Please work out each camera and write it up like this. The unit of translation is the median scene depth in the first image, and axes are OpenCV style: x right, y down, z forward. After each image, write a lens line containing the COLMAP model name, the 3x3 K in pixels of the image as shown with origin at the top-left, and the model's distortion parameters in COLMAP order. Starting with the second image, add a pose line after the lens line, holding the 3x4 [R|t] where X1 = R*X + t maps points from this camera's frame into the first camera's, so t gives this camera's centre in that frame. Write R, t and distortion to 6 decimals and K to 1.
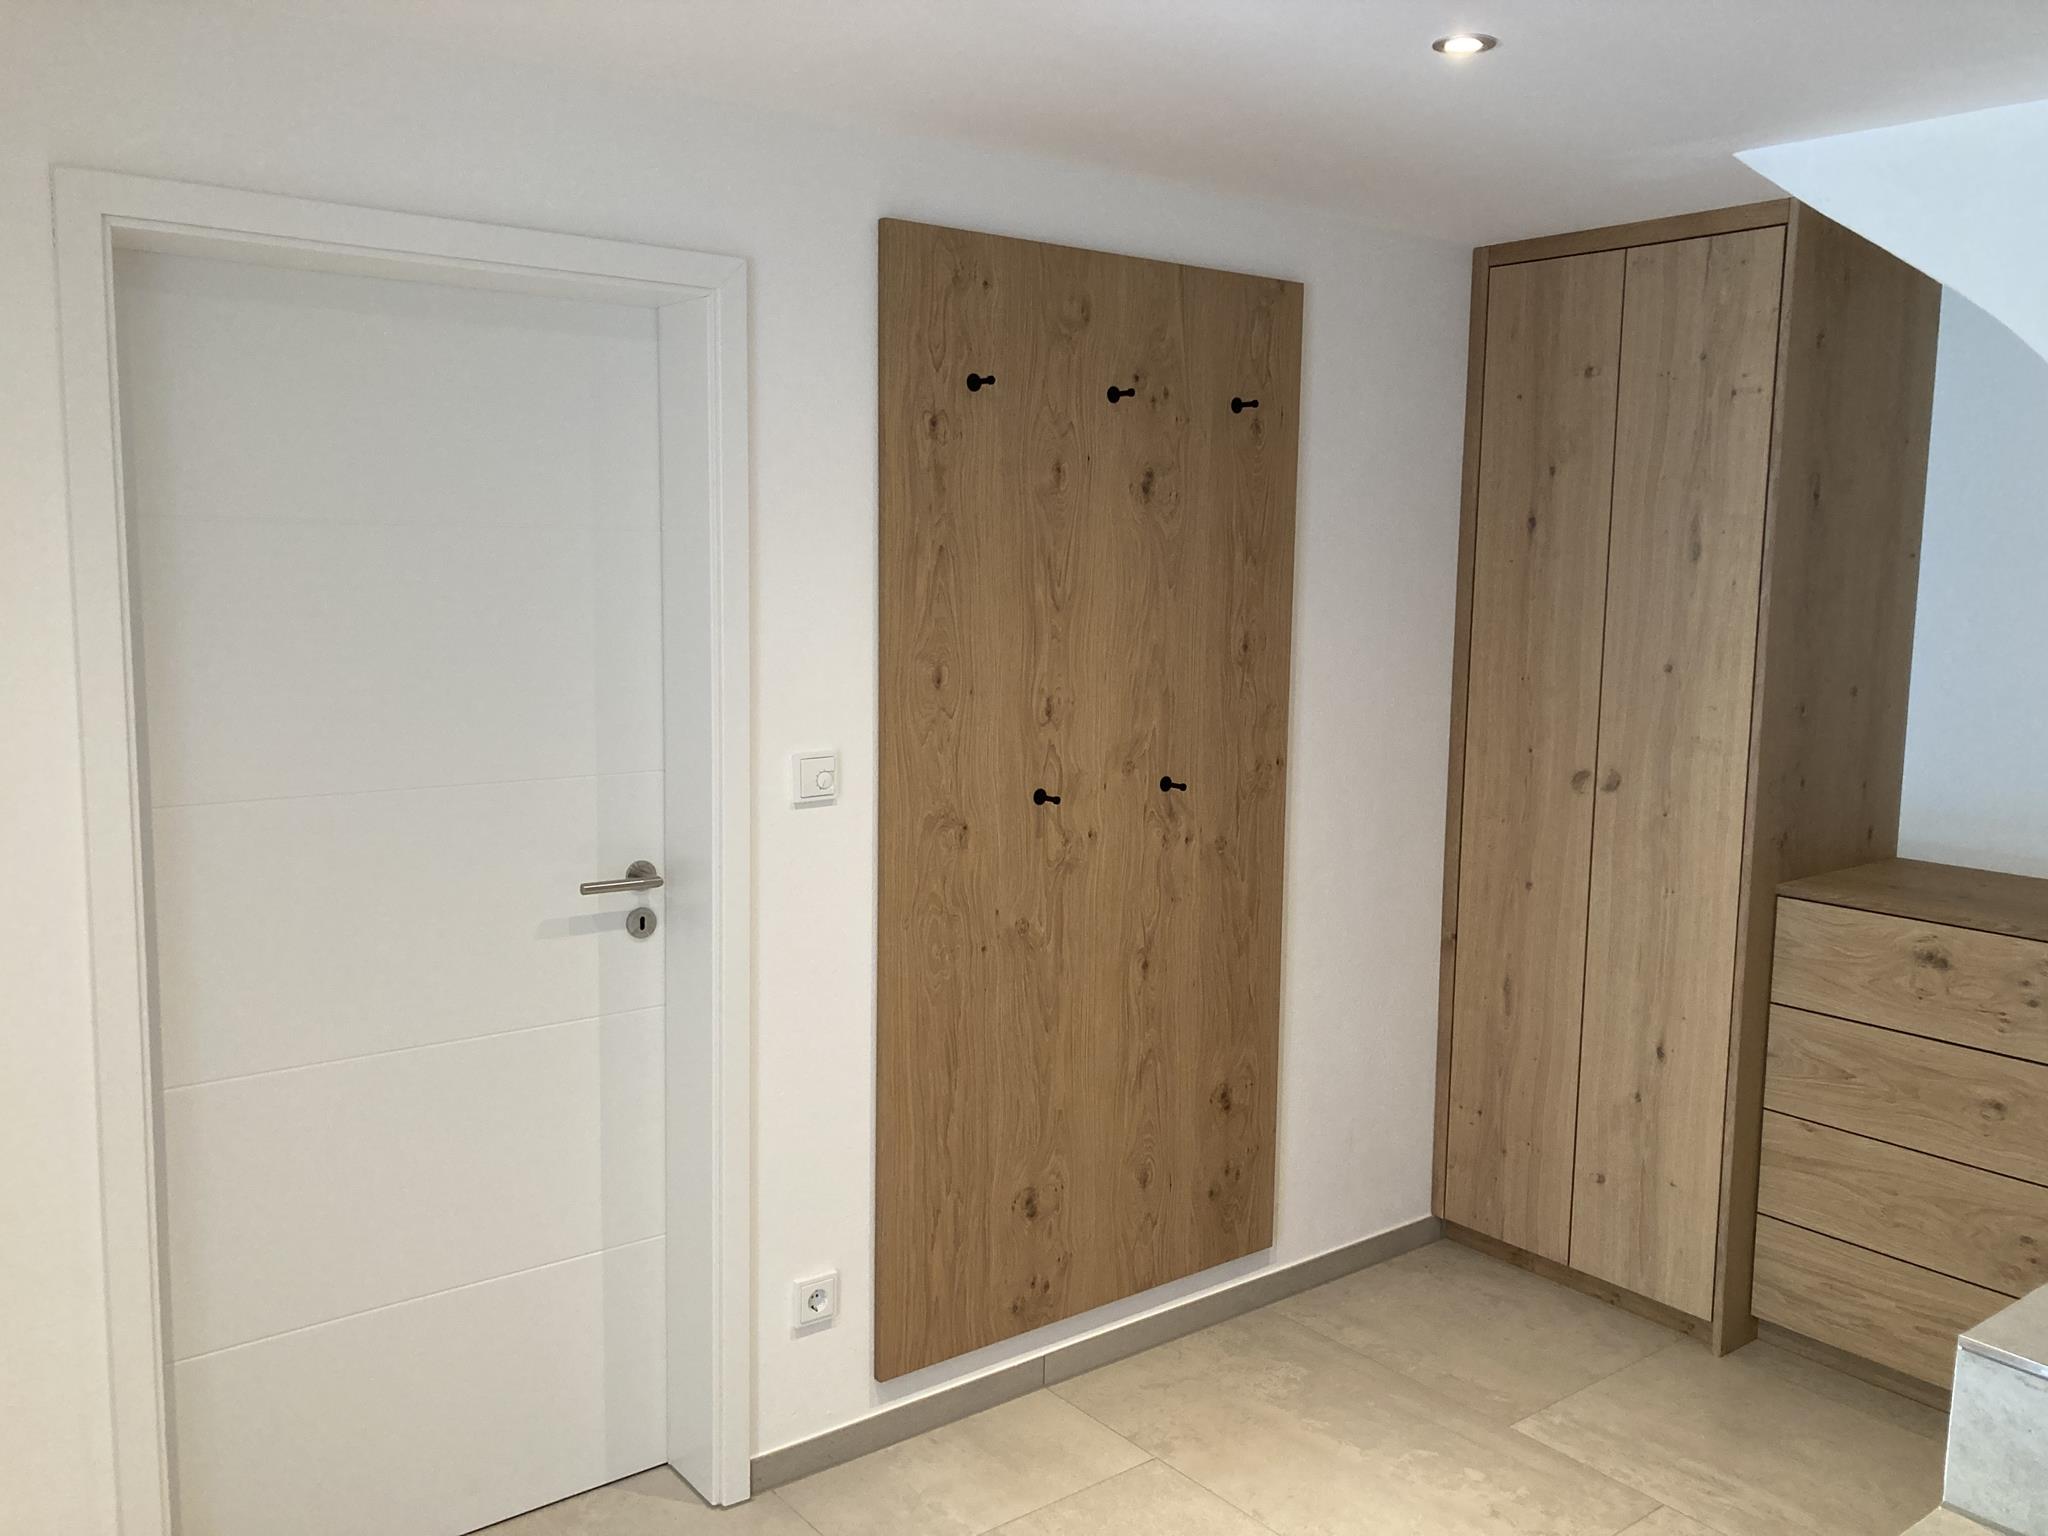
lens RADIAL K [[1678.8, 0, 1026.9], [0, 1678.8, 764.6], [0, 0, 1]] dist [0.039478, -0.047544]
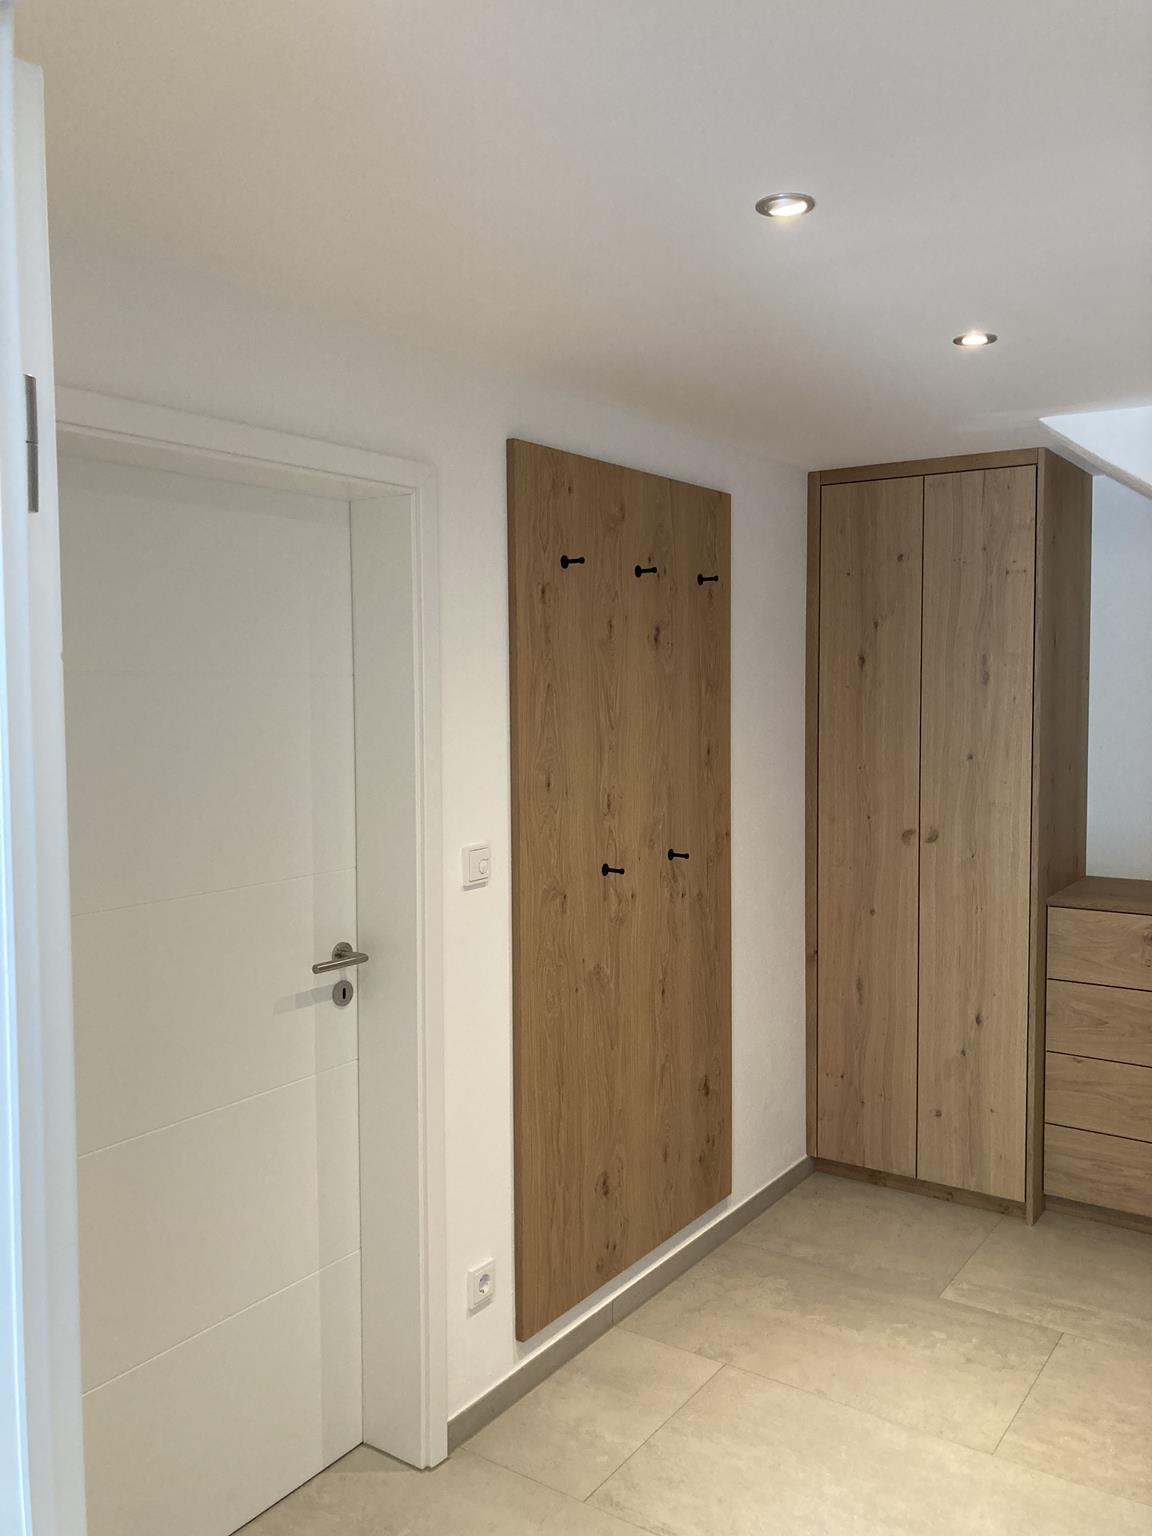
lens RADIAL K [[1259.1, 0, 586.3], [0, 1259.1, 766.5], [0, 0, 1]] dist [0.039478, -0.047544]
pose [[0.953014, -0.040119, 0.300256, -0.277567], [0.058507, 0.996906, -0.052501, -0.010292], [-0.297221, 0.067601, 0.952413, 0.047818]]
